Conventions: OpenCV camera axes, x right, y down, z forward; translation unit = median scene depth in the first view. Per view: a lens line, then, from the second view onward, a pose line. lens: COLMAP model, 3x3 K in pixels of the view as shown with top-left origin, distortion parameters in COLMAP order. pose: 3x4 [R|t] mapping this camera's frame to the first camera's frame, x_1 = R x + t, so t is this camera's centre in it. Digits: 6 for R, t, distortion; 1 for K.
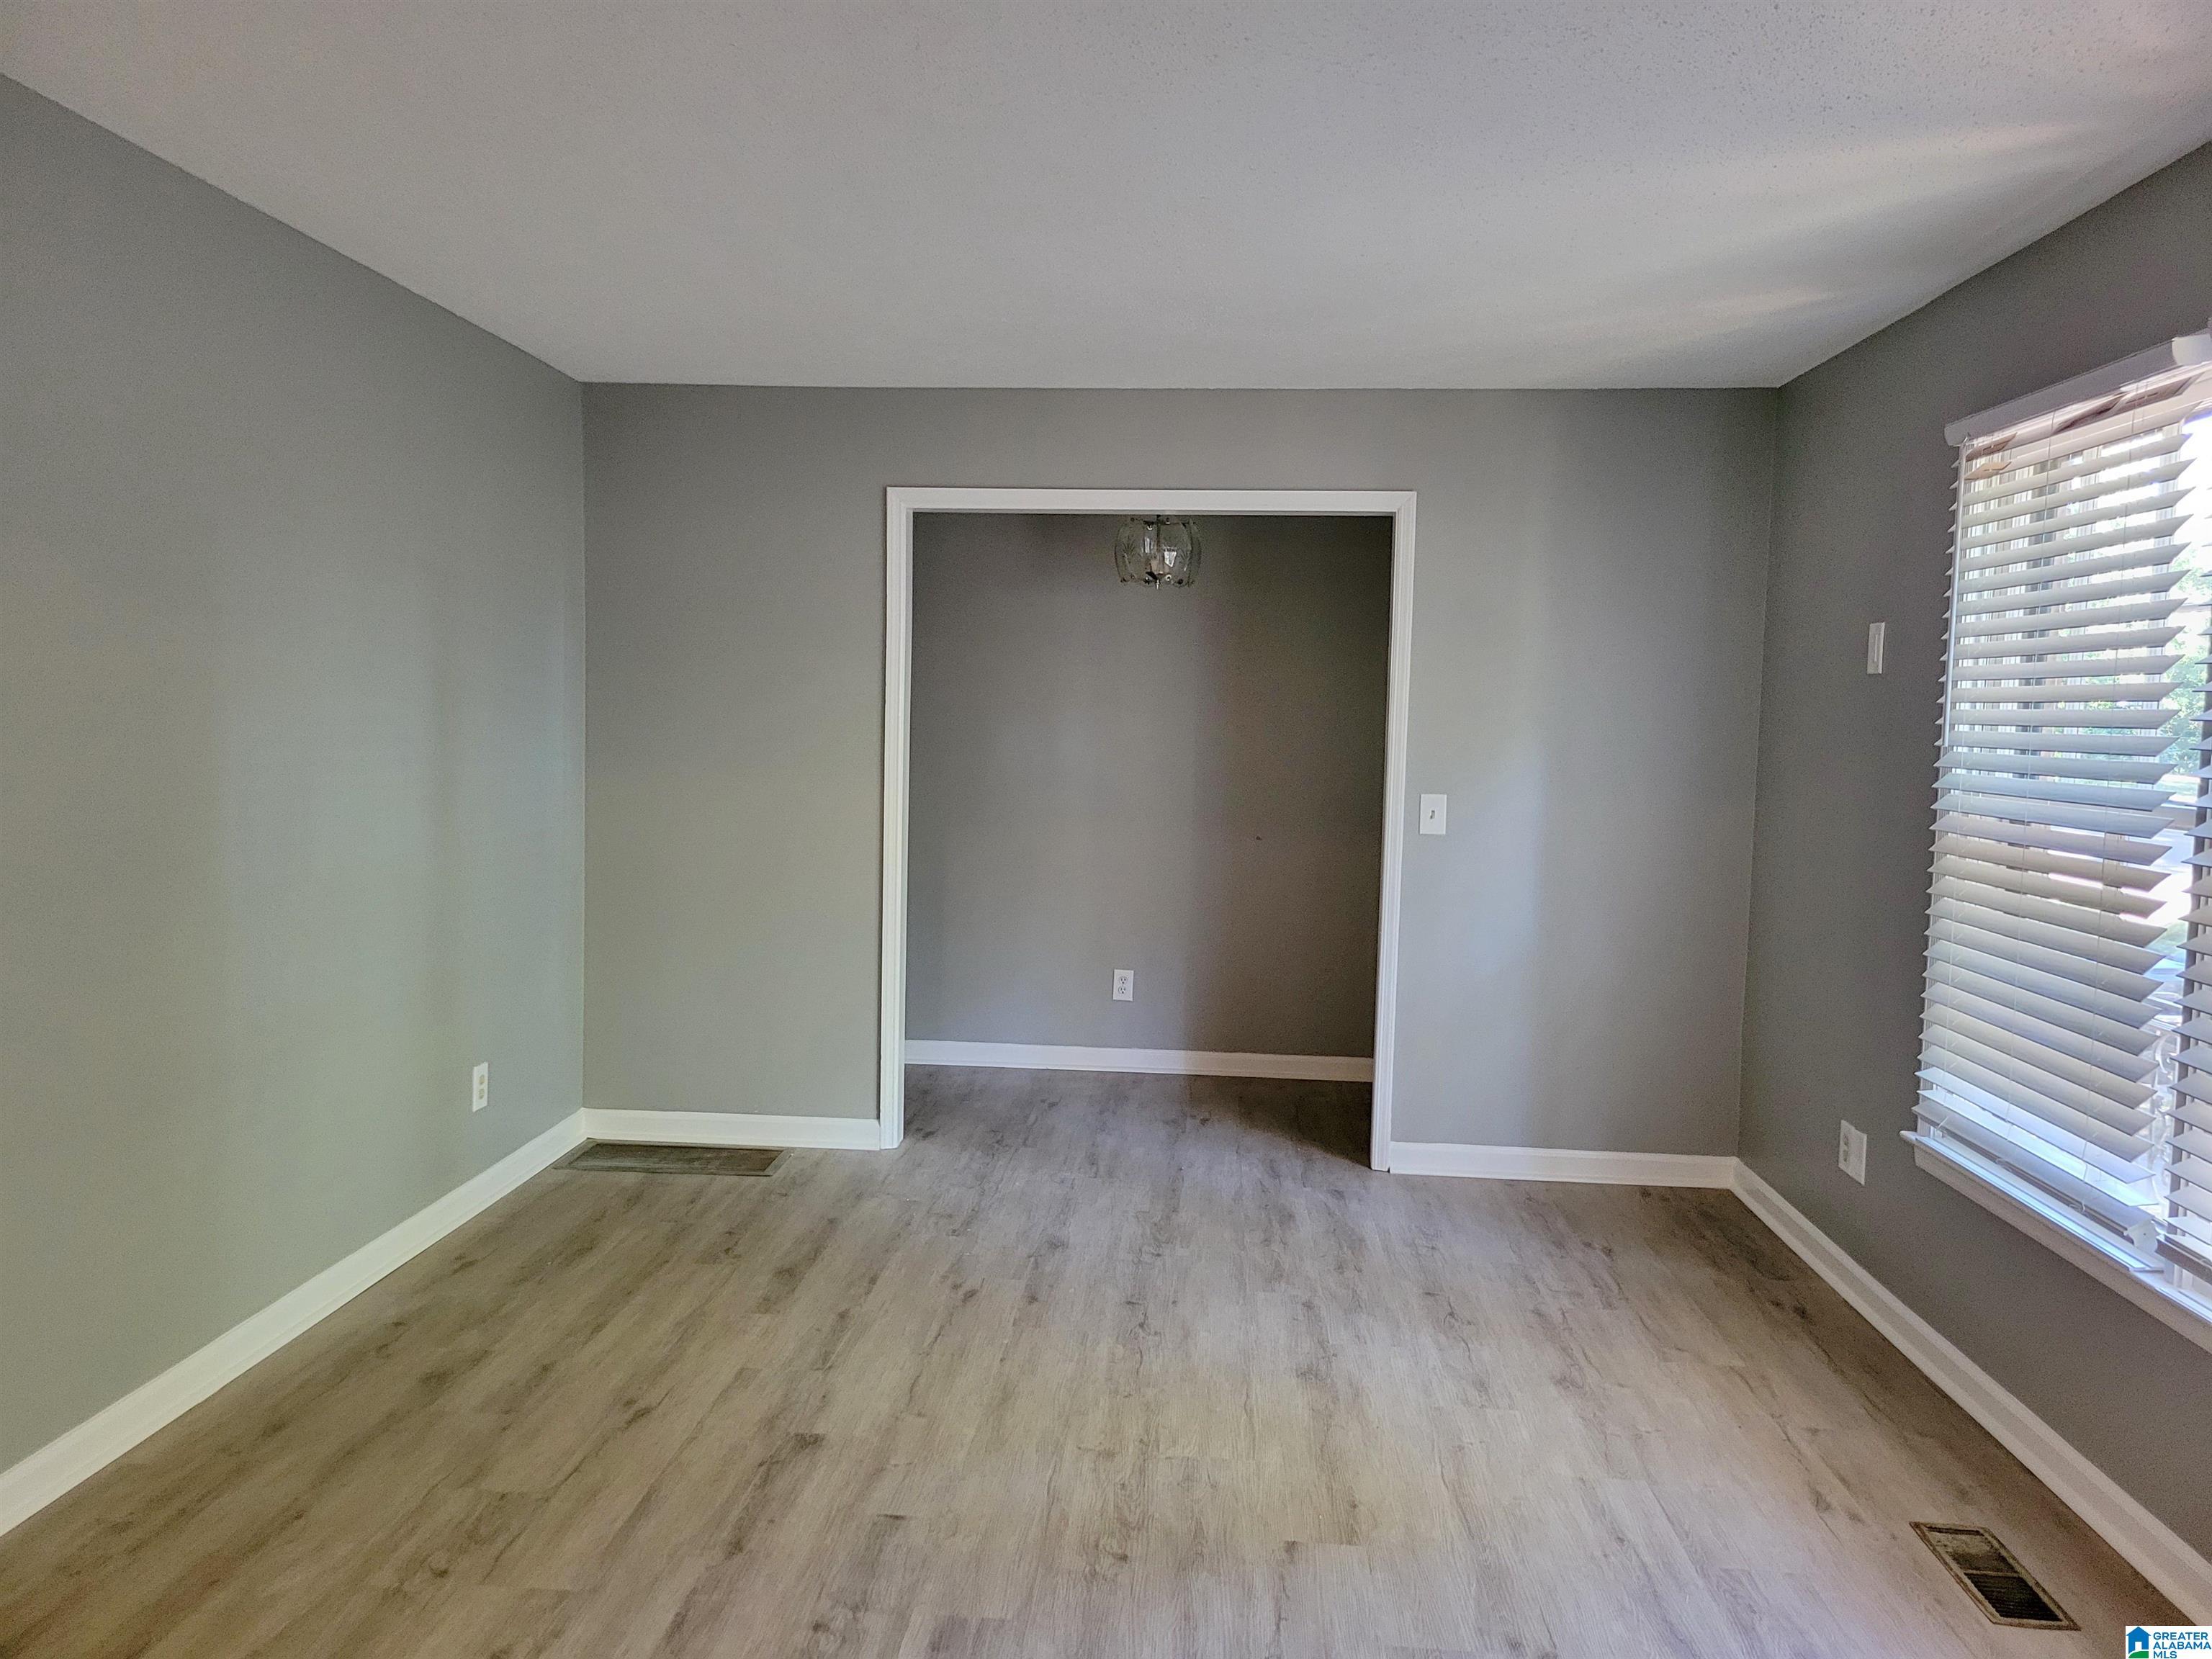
lens RADIAL K [[1661.2, 0, 1104.8], [0, 1661.2, 833.5], [0, 0, 1]] dist [0.047381, -0.009858]
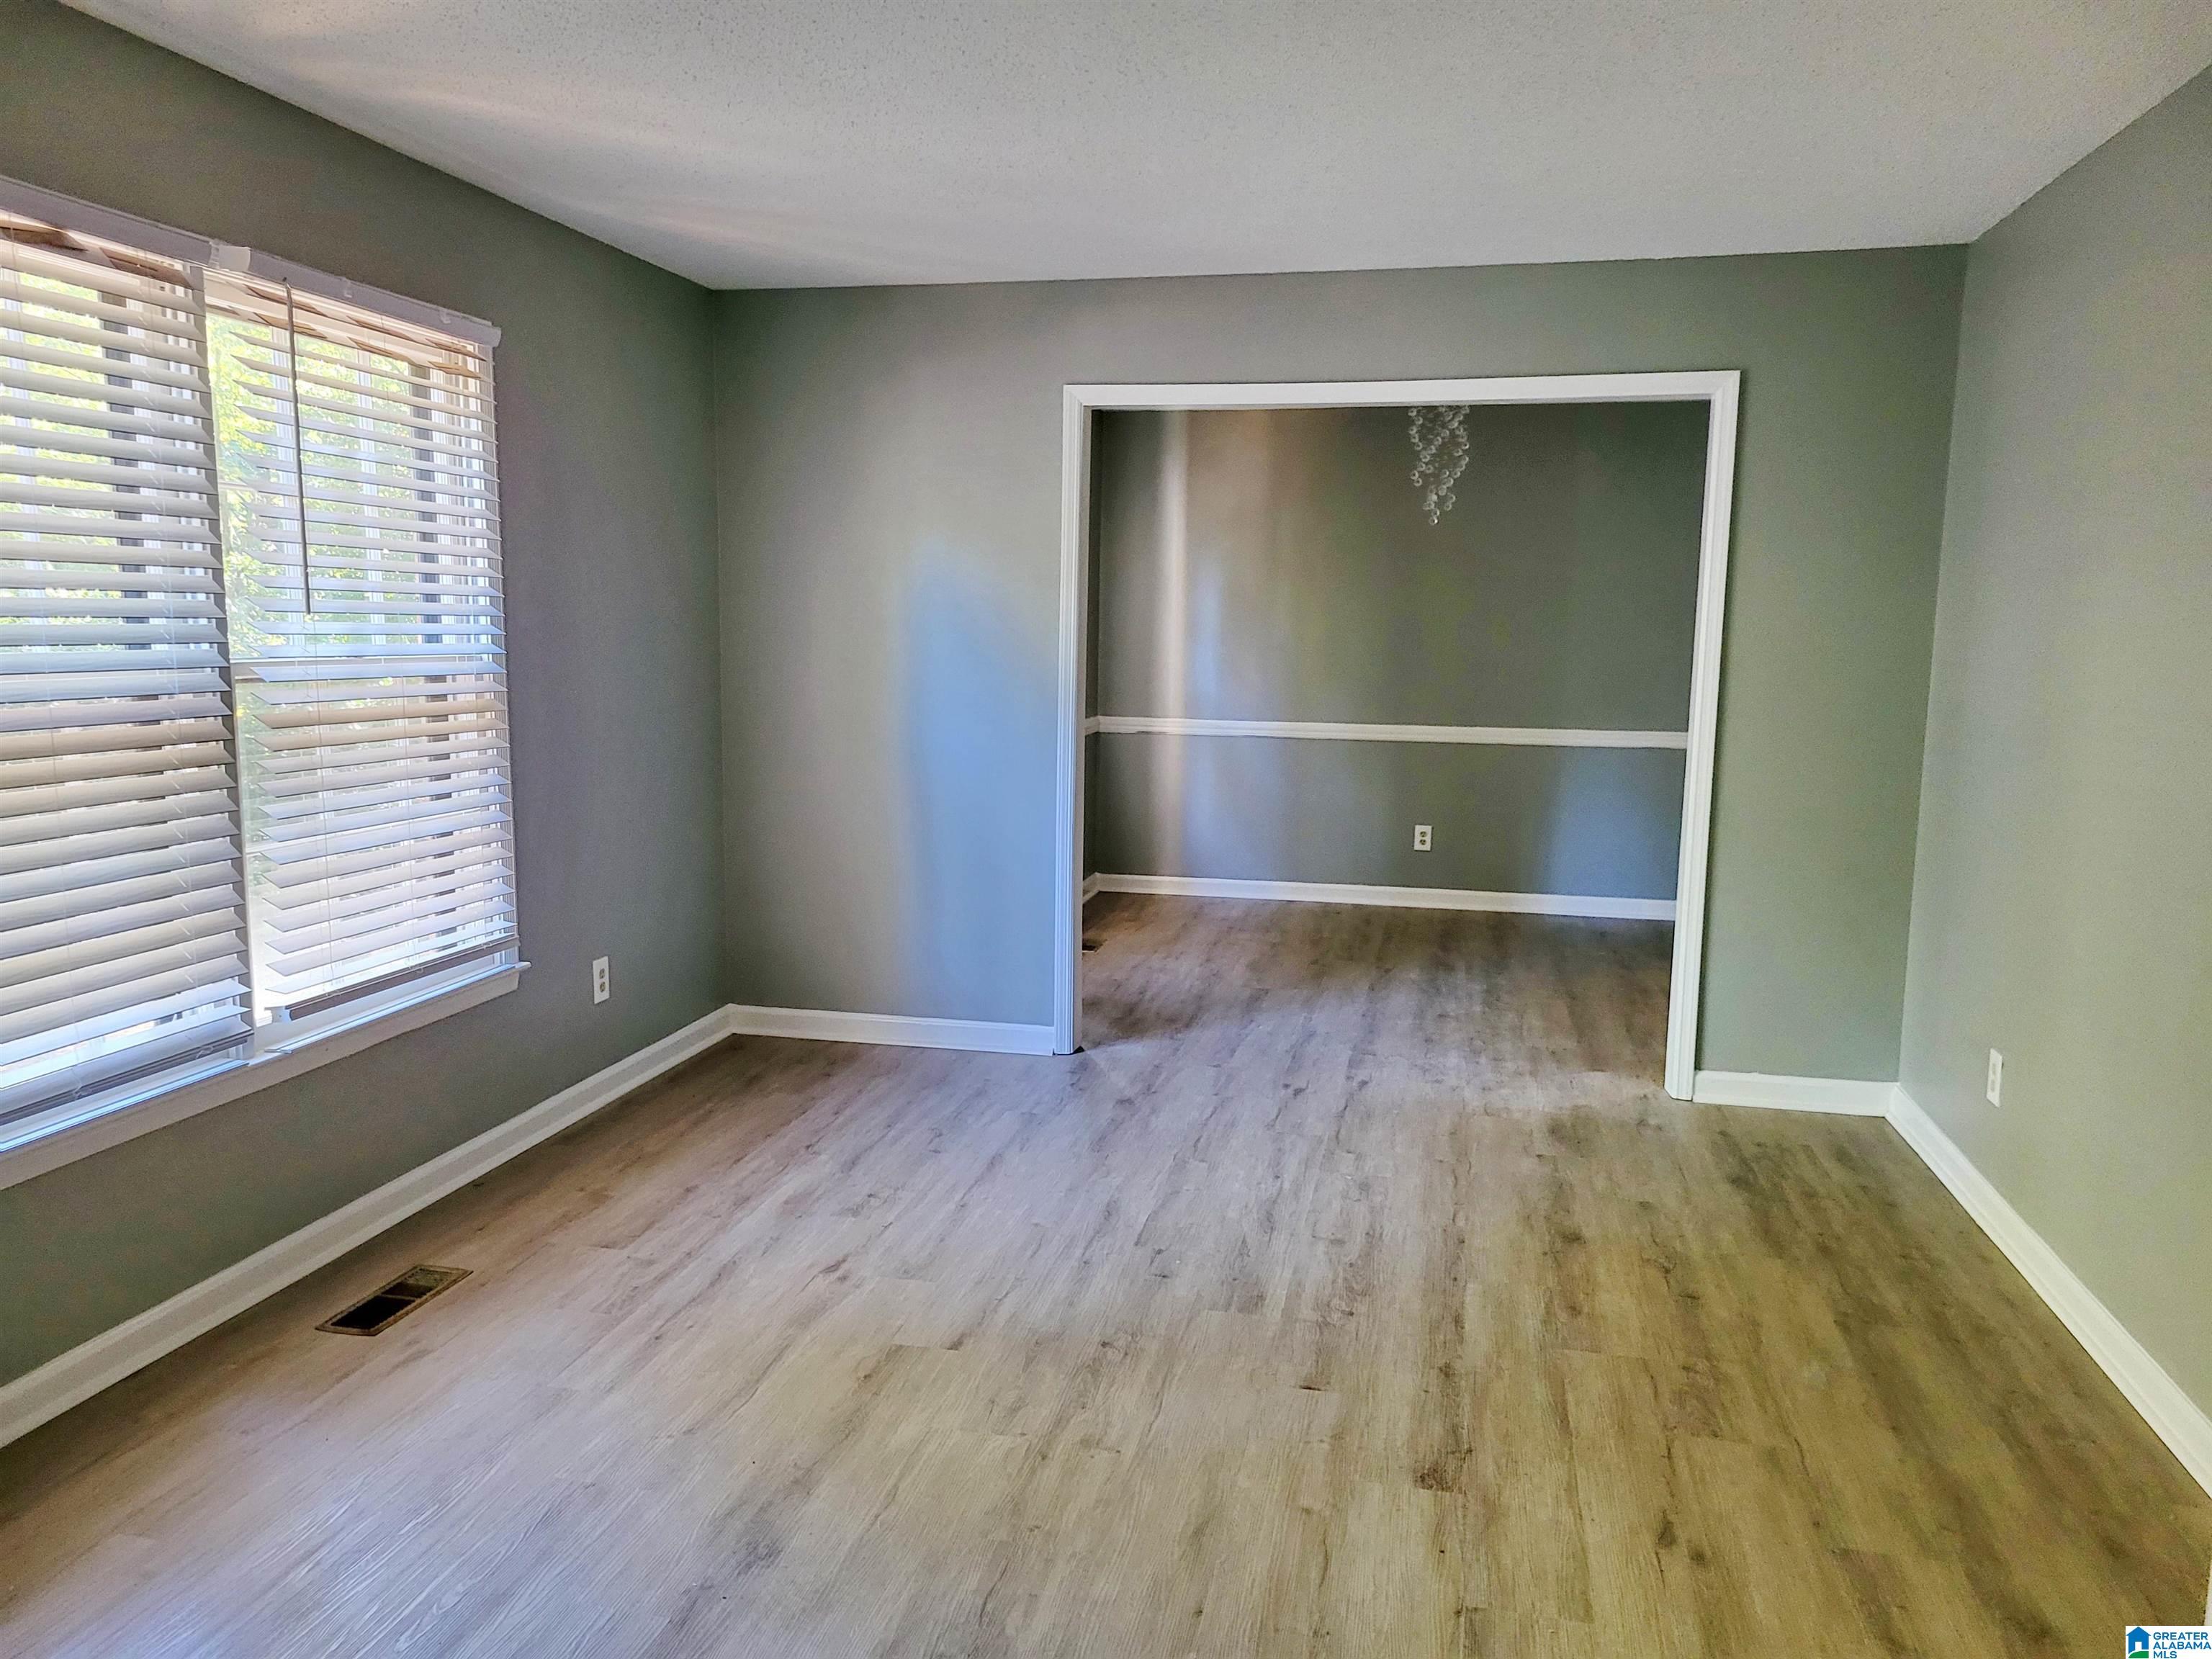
lens RADIAL K [[1661.2, 0, 1102.6], [0, 1661.2, 830.6], [0, 0, 1]] dist [0.047381, -0.009858]
pose [[-0.989087, -0.053792, 0.137158, -0.117144], [-0.024540, 0.978109, 0.206641, -0.143310], [-0.145271, 0.201020, -0.968755, 1.899191]]
